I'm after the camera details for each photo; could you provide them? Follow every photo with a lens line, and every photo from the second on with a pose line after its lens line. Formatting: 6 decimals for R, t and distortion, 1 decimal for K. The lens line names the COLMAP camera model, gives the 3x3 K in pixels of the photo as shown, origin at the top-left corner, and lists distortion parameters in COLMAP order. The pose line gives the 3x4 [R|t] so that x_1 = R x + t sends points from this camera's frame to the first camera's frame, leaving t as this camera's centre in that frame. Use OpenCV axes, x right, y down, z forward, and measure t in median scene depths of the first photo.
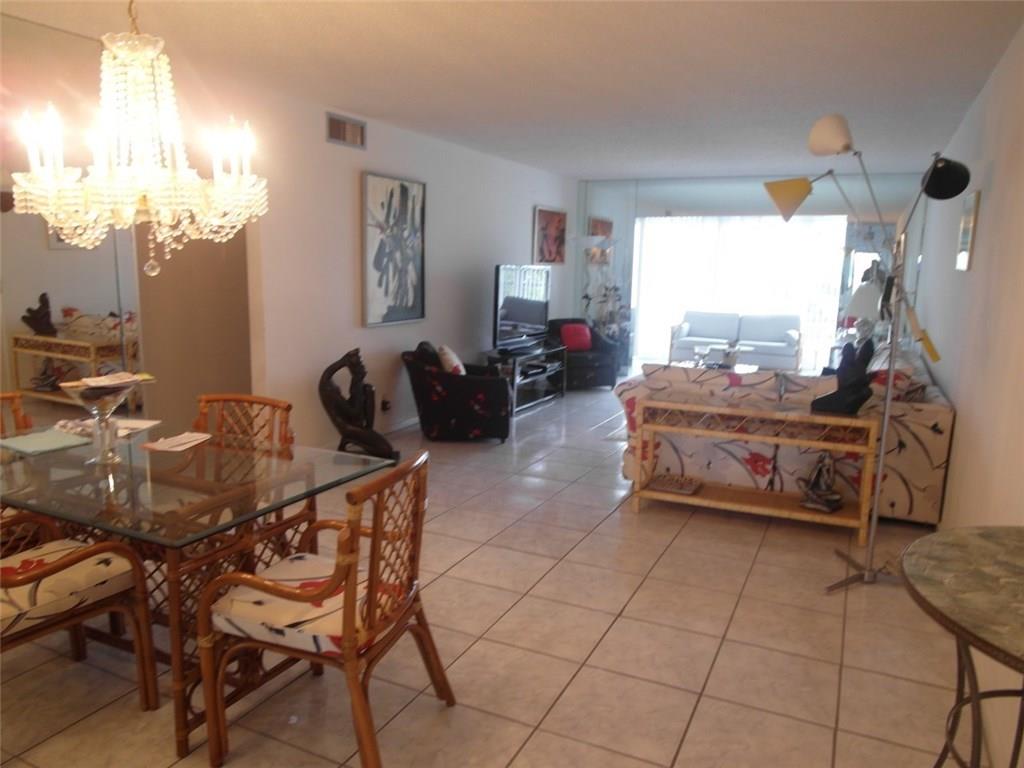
lens RADIAL K [[743.6, 0, 506.0], [0, 743.6, 395.2], [0, 0, 1]] dist [-0.032812, 0.006393]
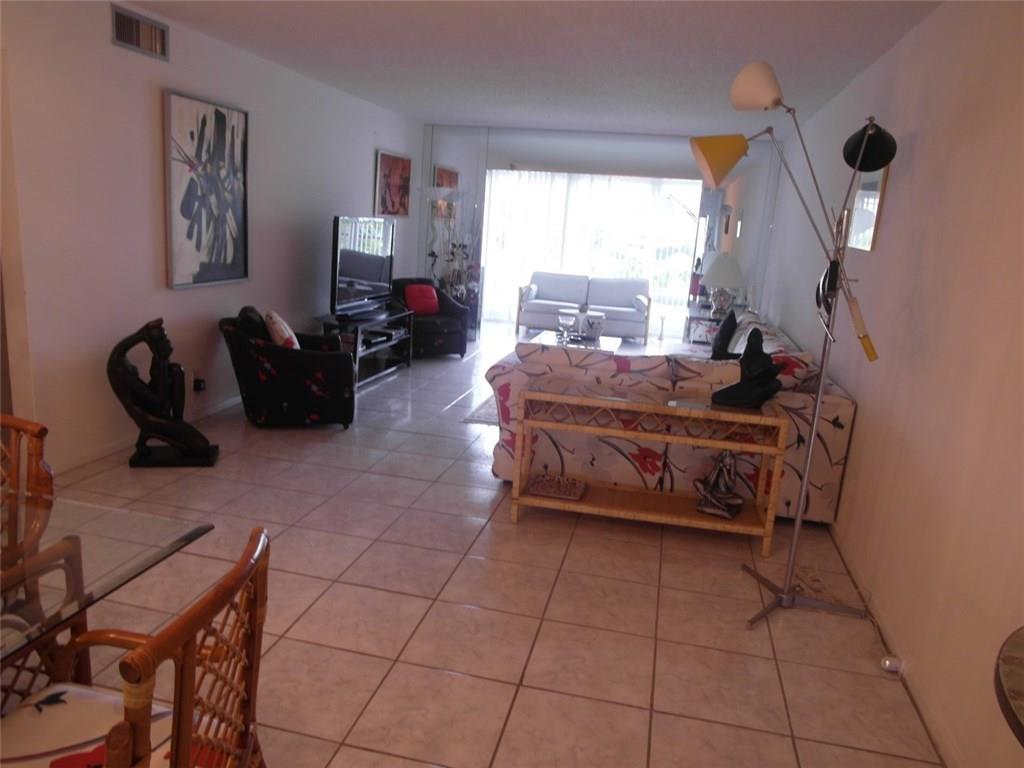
lens RADIAL K [[742.3, 0, 507.6], [0, 742.3, 387.2], [0, 0, 1]] dist [-0.036993, 0.011274]
pose [[0.972753, -0.005059, 0.231787, -0.022394], [-0.007846, 0.998471, 0.054720, -0.033979], [-0.231710, -0.055048, 0.971226, 0.148540]]
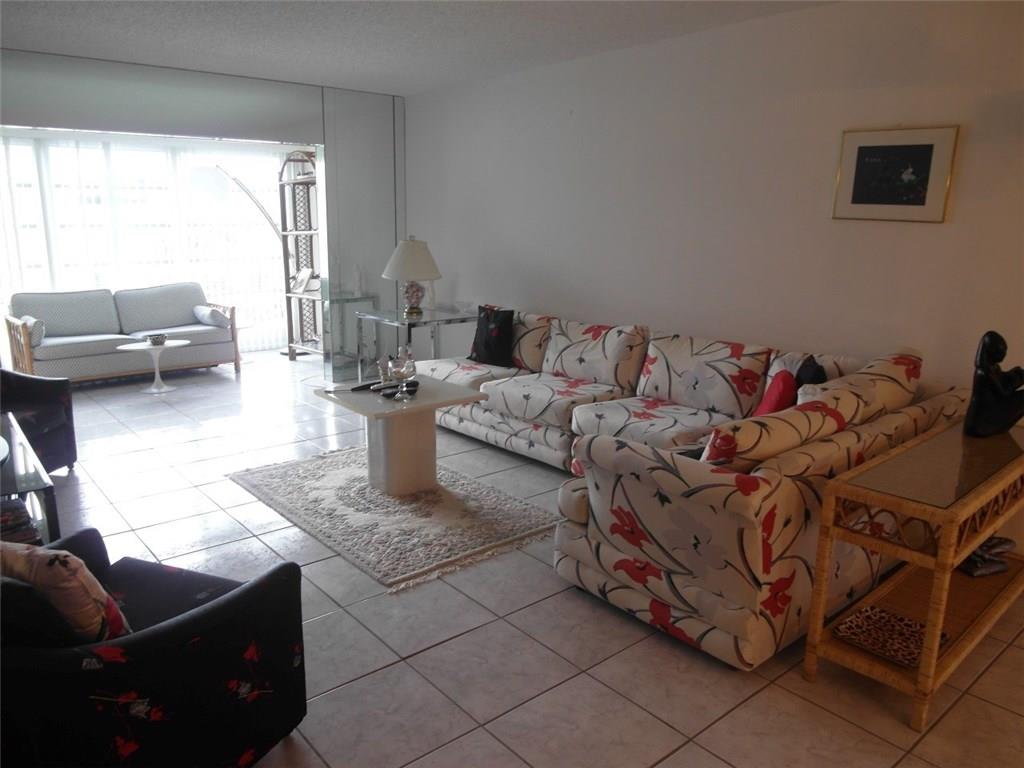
lens RADIAL K [[742.3, 0, 507.6], [0, 742.3, 387.2], [0, 0, 1]] dist [-0.036993, 0.011274]
pose [[0.408898, -0.218369, 0.886069, -0.257695], [0.159879, 0.973074, 0.166031, -0.152021], [-0.898466, 0.073774, 0.432800, 0.802214]]
